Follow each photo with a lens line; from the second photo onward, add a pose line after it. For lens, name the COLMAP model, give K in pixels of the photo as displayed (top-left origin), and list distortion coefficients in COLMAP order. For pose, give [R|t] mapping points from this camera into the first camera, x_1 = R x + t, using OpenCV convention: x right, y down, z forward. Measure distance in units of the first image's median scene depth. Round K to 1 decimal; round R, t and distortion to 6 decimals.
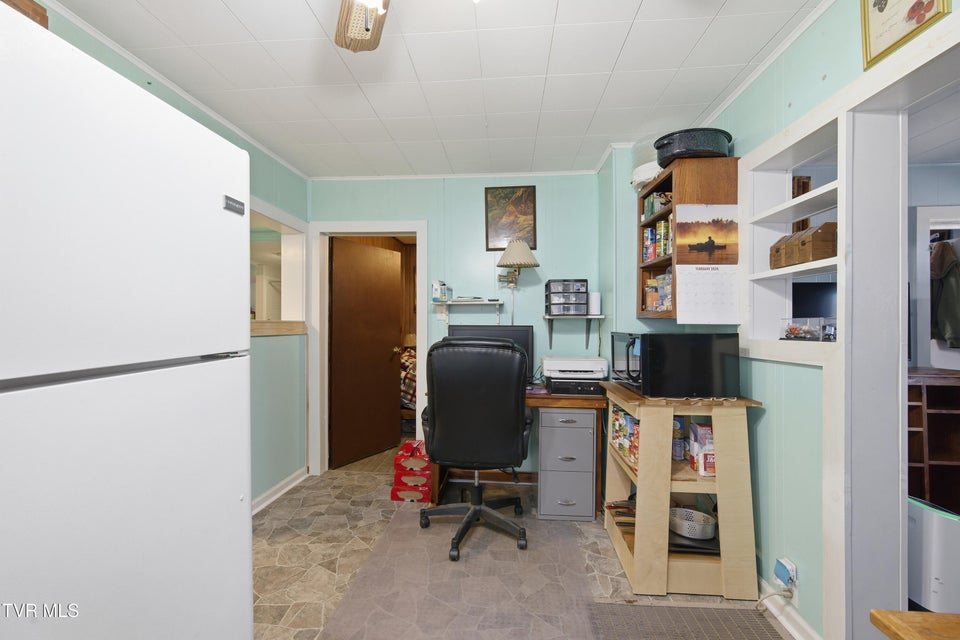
lens RADIAL K [[378.8, 0, 482.4], [0, 378.8, 321.6], [0, 0, 1]] dist [-0.001723, 0.000596]
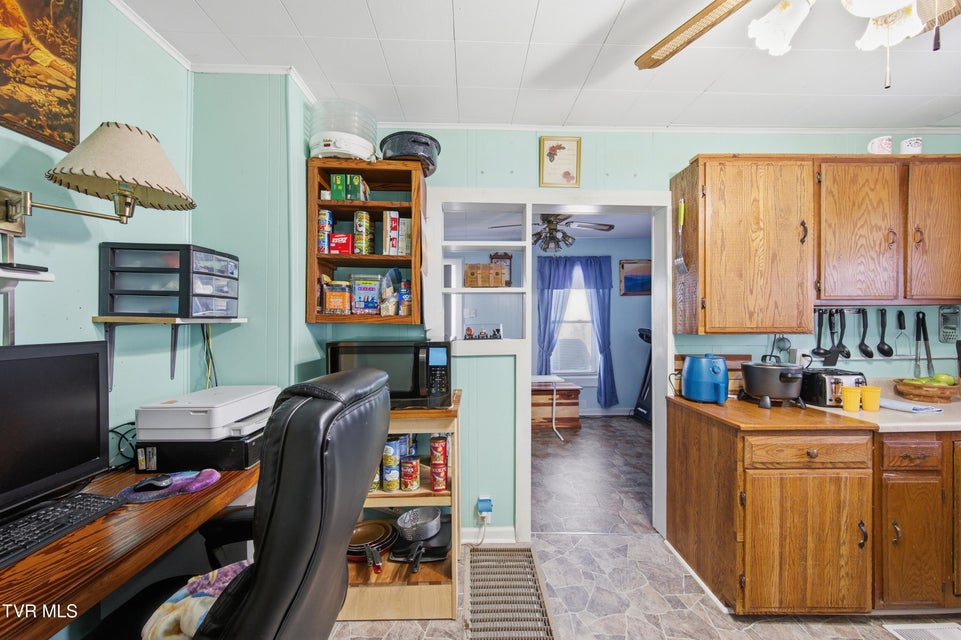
lens RADIAL K [[379.2, 0, 480.4], [0, 379.2, 320.4], [0, 0, 1]] dist [-0.001723, 0.000596]
pose [[-0.102502, 0.000300, 0.994733, -0.312820], [-0.001390, 0.999999, -0.000445, -0.011912], [-0.994732, -0.001429, -0.102502, 0.614365]]
